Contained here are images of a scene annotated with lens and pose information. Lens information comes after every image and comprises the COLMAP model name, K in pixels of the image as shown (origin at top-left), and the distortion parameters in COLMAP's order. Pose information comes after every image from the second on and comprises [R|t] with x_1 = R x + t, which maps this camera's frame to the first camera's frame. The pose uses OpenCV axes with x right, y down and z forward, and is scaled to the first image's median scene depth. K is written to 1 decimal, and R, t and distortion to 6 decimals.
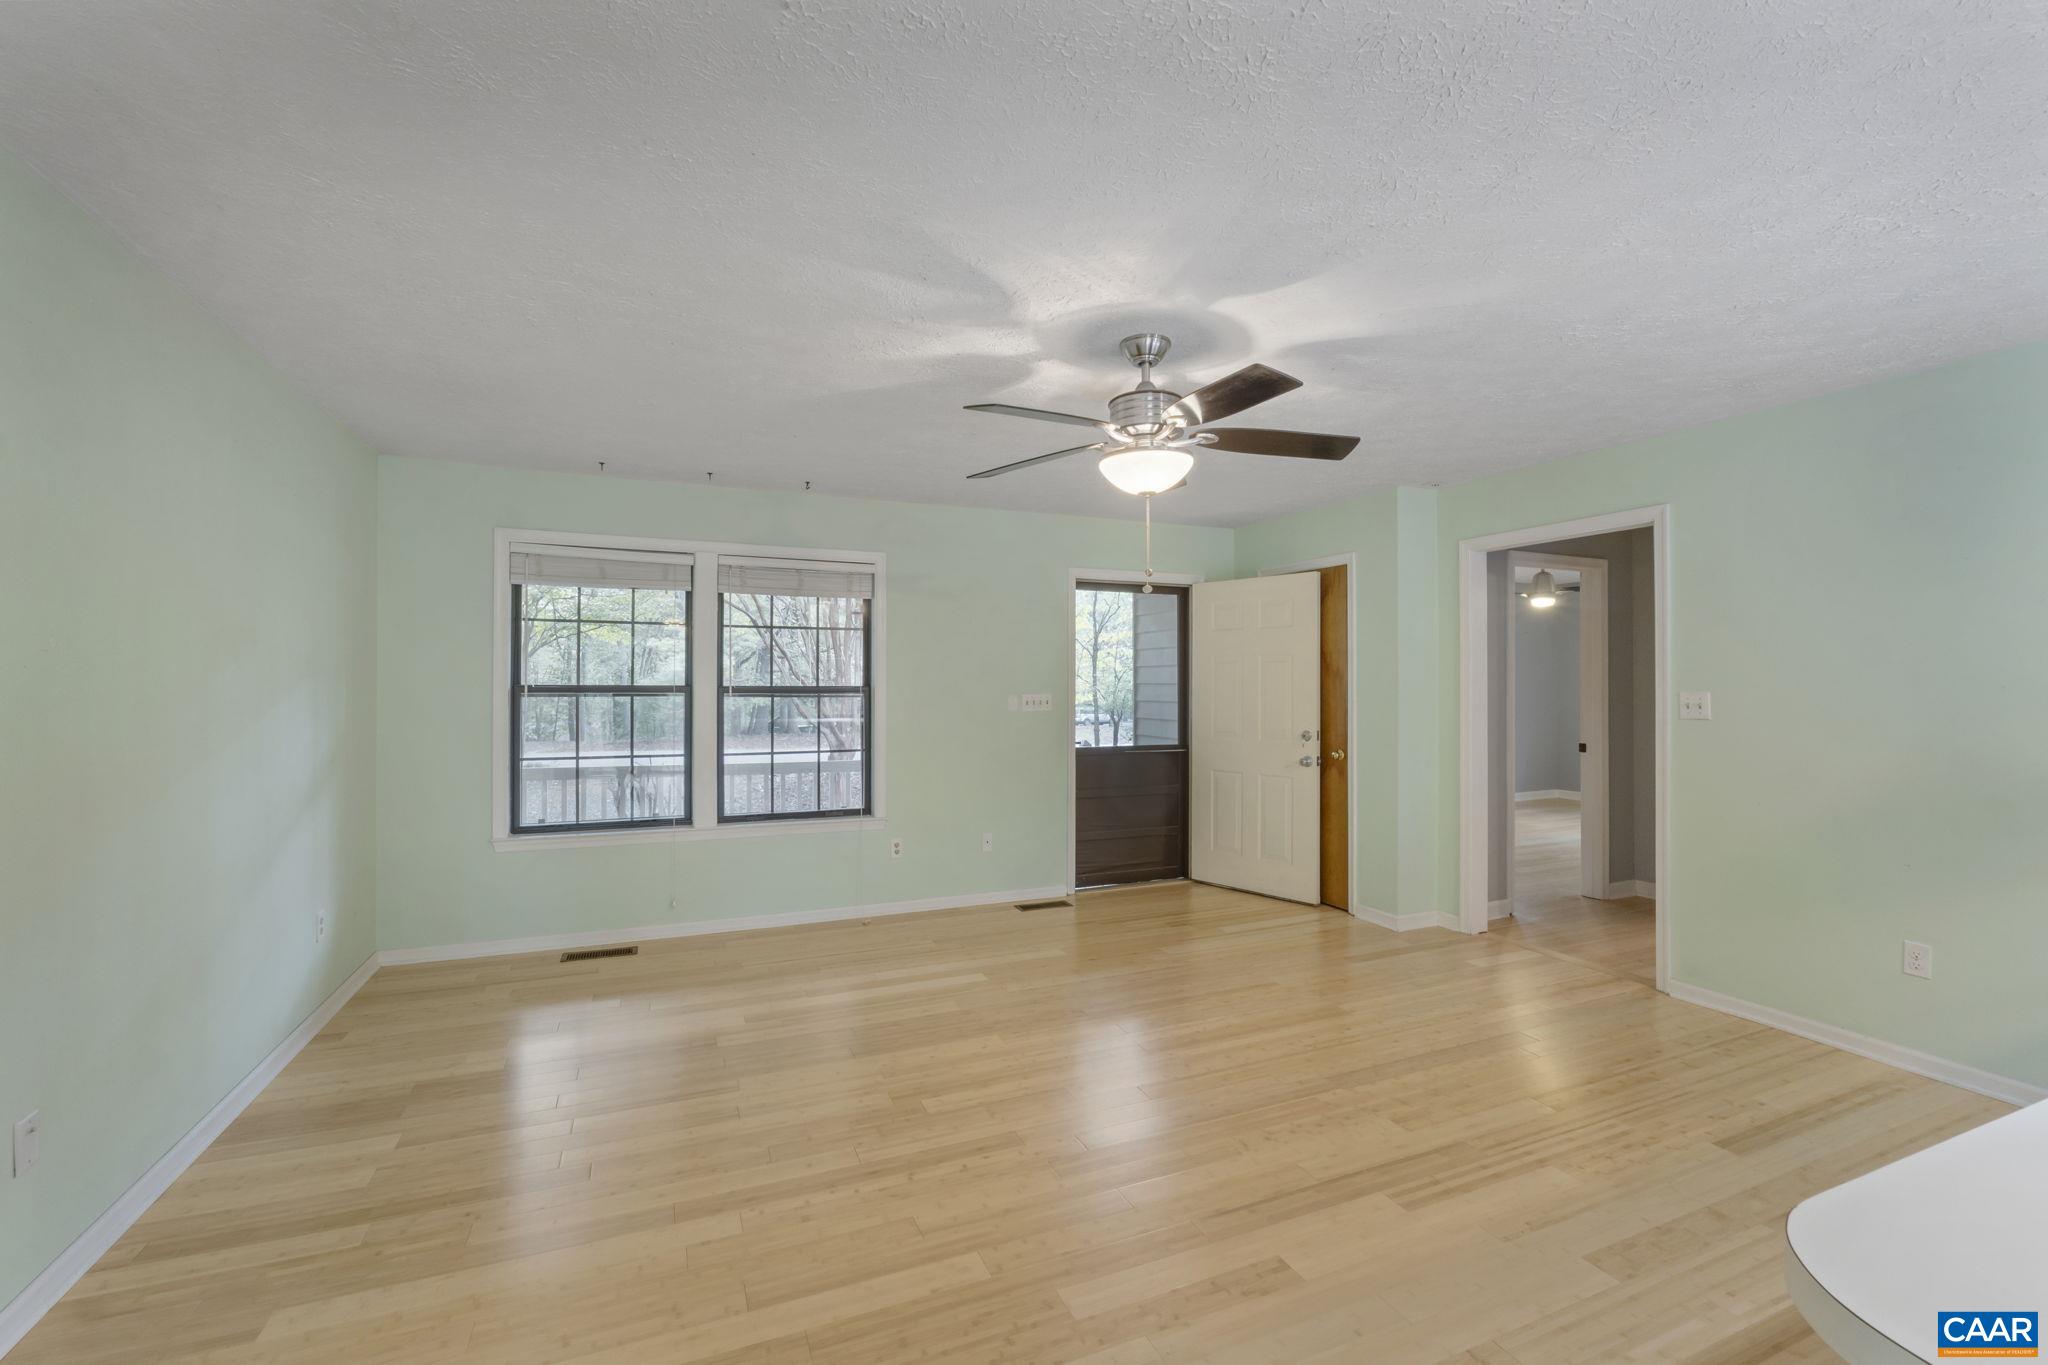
lens RADIAL K [[921.0, 0, 1029.6], [0, 921.0, 656.9], [0, 0, 1]] dist [-0.001919, -0.000607]
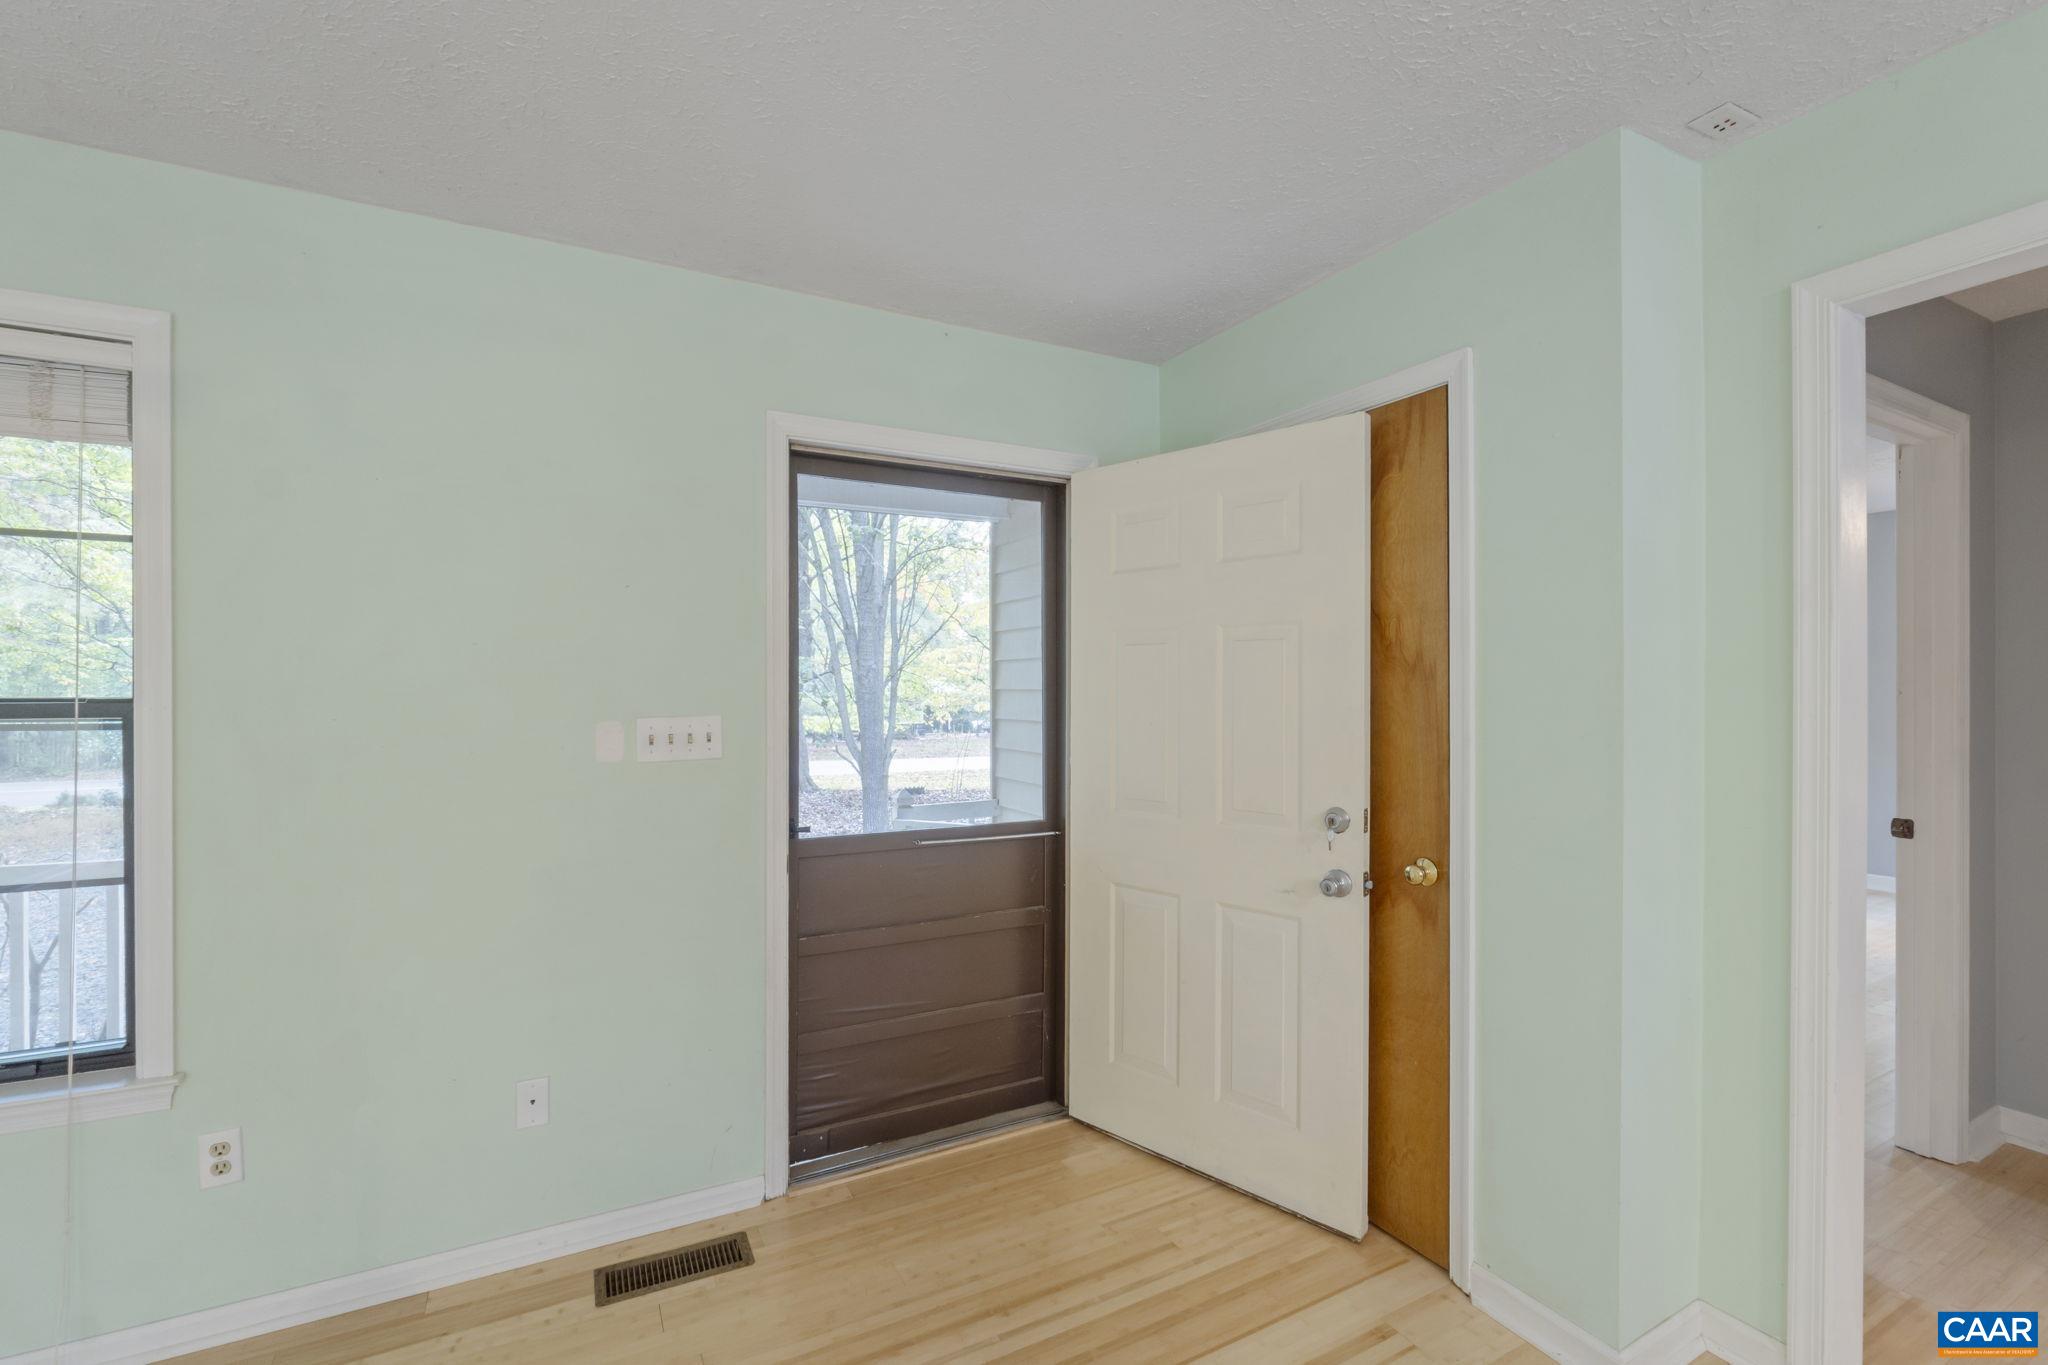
lens RADIAL K [[921.0, 0, 1029.6], [0, 921.0, 656.9], [0, 0, 1]] dist [-0.001919, -0.000607]
pose [[0.996908, 0.001796, 0.078562, 0.134315], [-0.001060, 0.999955, -0.009413, 0.017940], [-0.078575, 0.009301, 0.996865, 0.607084]]
